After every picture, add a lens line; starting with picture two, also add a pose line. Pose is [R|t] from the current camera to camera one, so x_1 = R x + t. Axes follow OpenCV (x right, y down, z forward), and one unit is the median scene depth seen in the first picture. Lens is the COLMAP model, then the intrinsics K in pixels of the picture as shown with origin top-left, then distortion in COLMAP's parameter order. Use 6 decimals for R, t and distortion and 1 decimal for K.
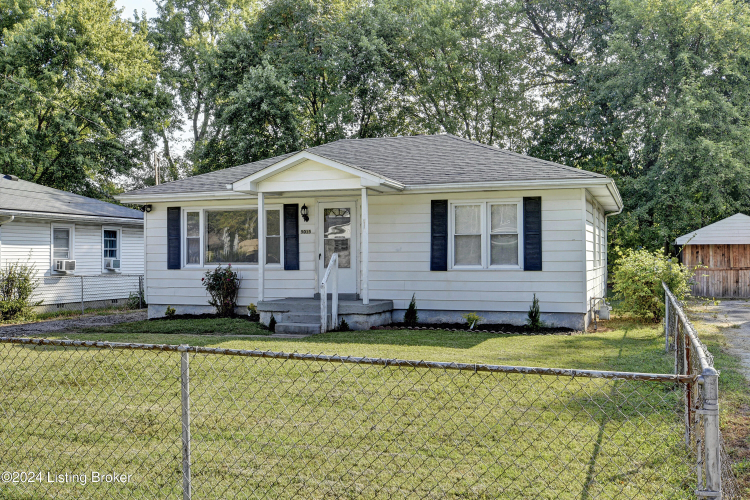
lens RADIAL K [[763.0, 0, 375.0], [0, 763.0, 250.0], [0, 0, 1]] dist [-0.012000, -0.006605]
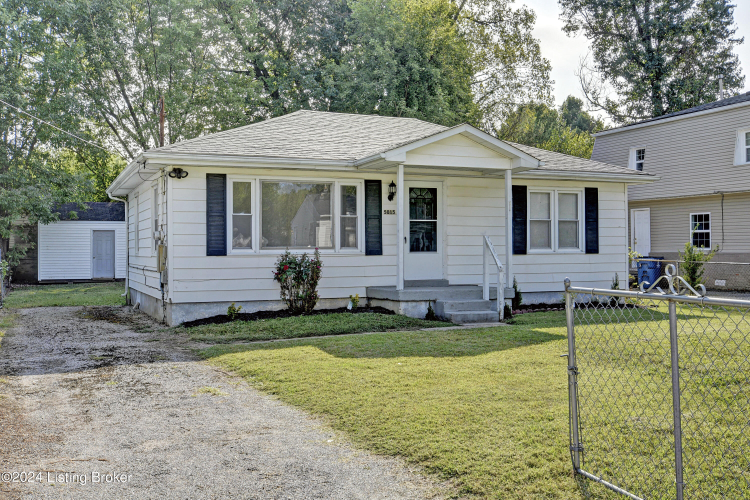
lens RADIAL K [[763.0, 0, 375.0], [0, 763.0, 250.0], [0, 0, 1]] dist [-0.012000, -0.006605]
pose [[0.725742, -0.004161, 0.687954, -0.720211], [-0.009608, 0.999823, 0.016183, 0.006094], [-0.687900, -0.018354, 0.725574, 0.362284]]
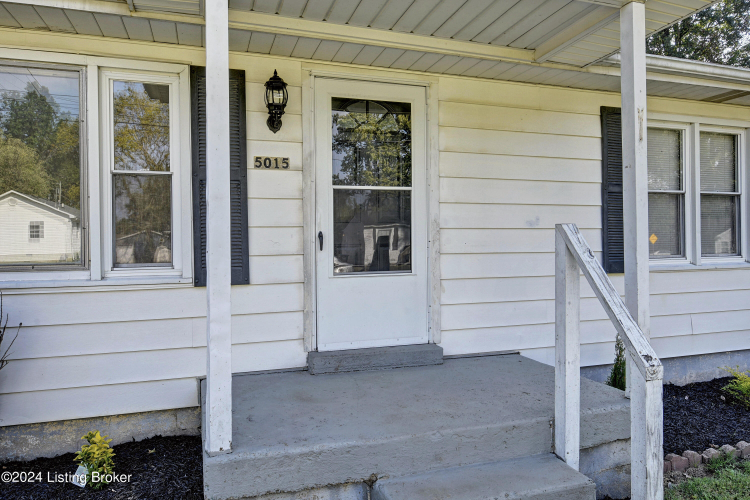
lens RADIAL K [[503.7, 0, 375.0], [0, 503.7, 250.0], [0, 0, 1]] dist [0.000444, 0.000405]
pose [[0.784133, -0.012558, 0.620466, -0.188084], [-0.000108, 0.999792, 0.020371, 0.008067], [-0.620593, -0.016040, 0.783969, 0.809340]]
